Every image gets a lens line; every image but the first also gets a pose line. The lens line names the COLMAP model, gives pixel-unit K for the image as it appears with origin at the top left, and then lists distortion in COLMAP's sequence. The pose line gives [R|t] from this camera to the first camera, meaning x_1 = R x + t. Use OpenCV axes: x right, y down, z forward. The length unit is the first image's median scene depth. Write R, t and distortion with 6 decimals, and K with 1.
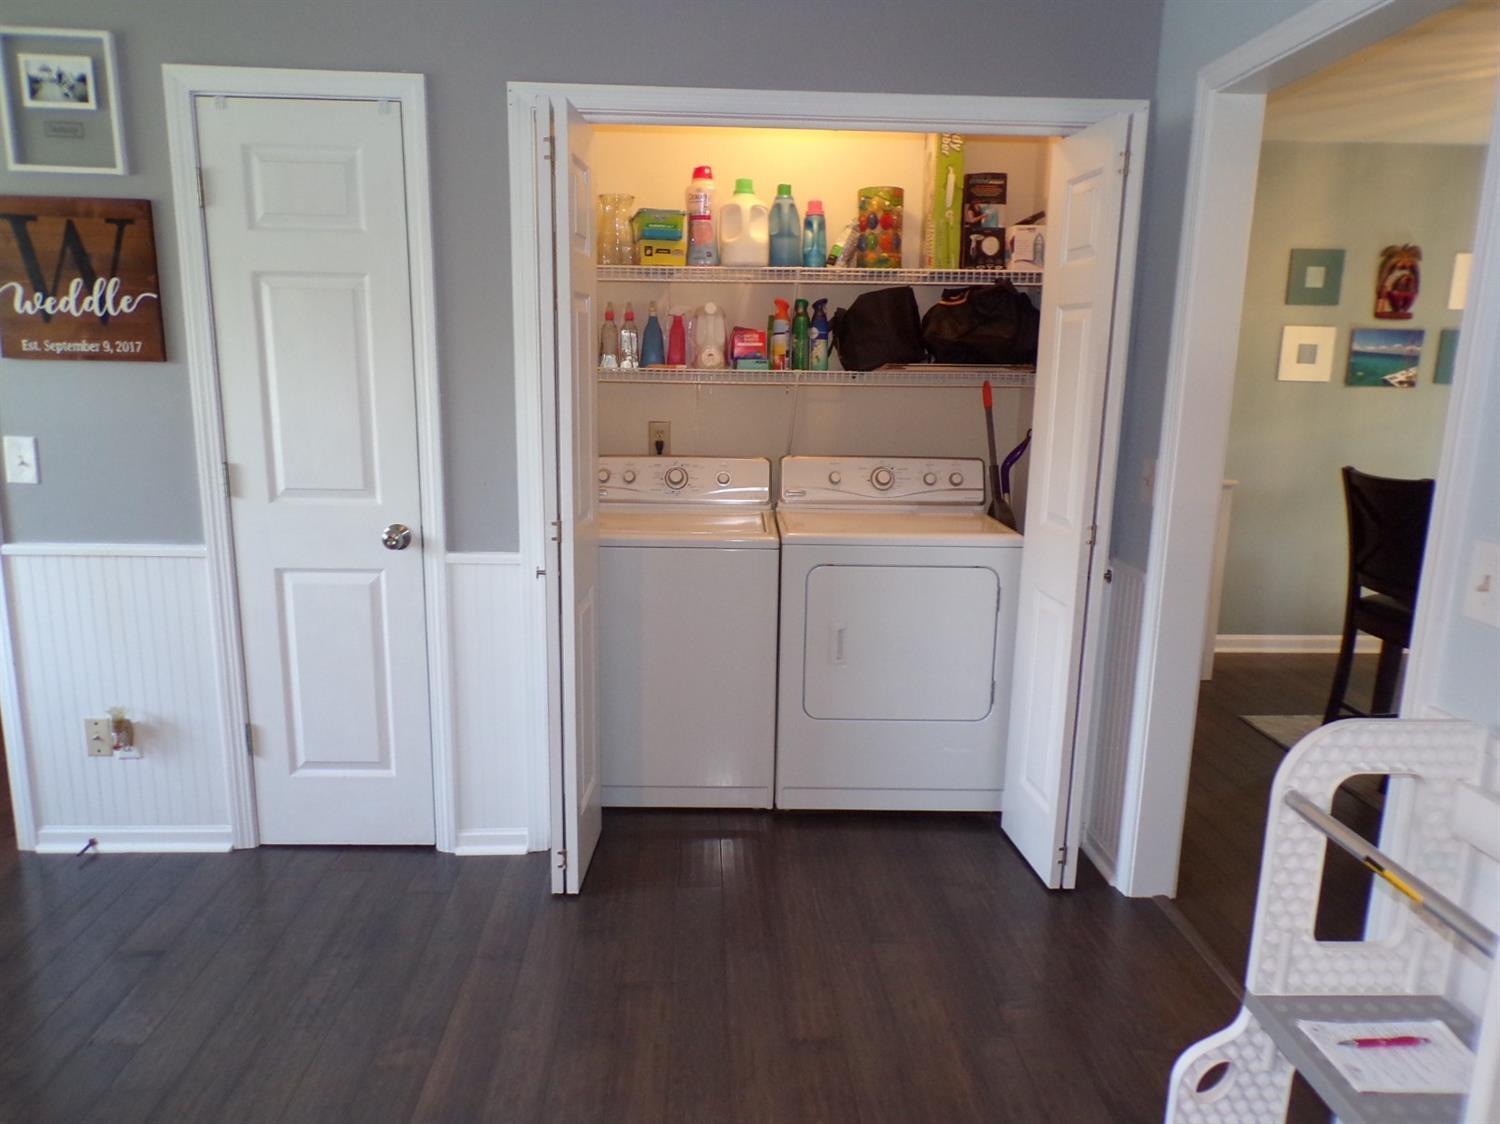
lens RADIAL K [[1033.4, 0, 740.9], [0, 1033.4, 560.5], [0, 0, 1]] dist [0.003861, 0.000496]
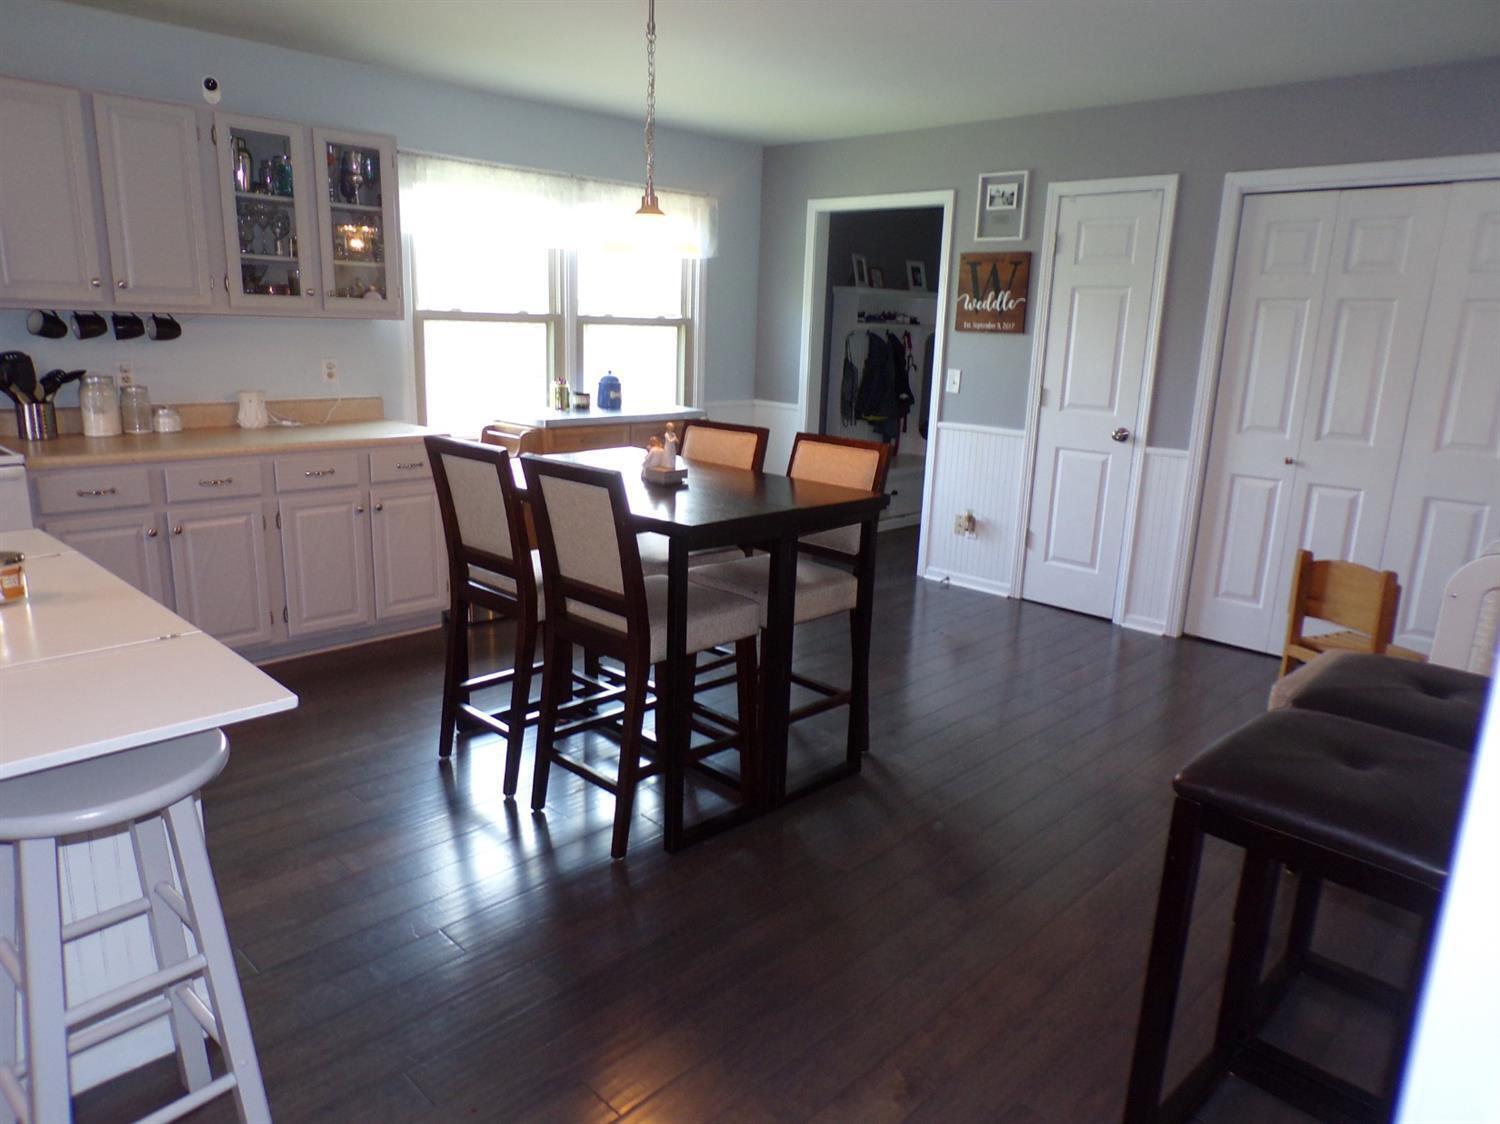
lens RADIAL K [[1033.4, 0, 748.6], [0, 1033.4, 562.0], [0, 0, 1]] dist [0.003861, 0.000496]
pose [[0.684611, 0.168510, -0.709163, 0.534733], [-0.171192, 0.982869, 0.068283, 0.183165], [0.708521, 0.074656, 0.701730, -0.691214]]
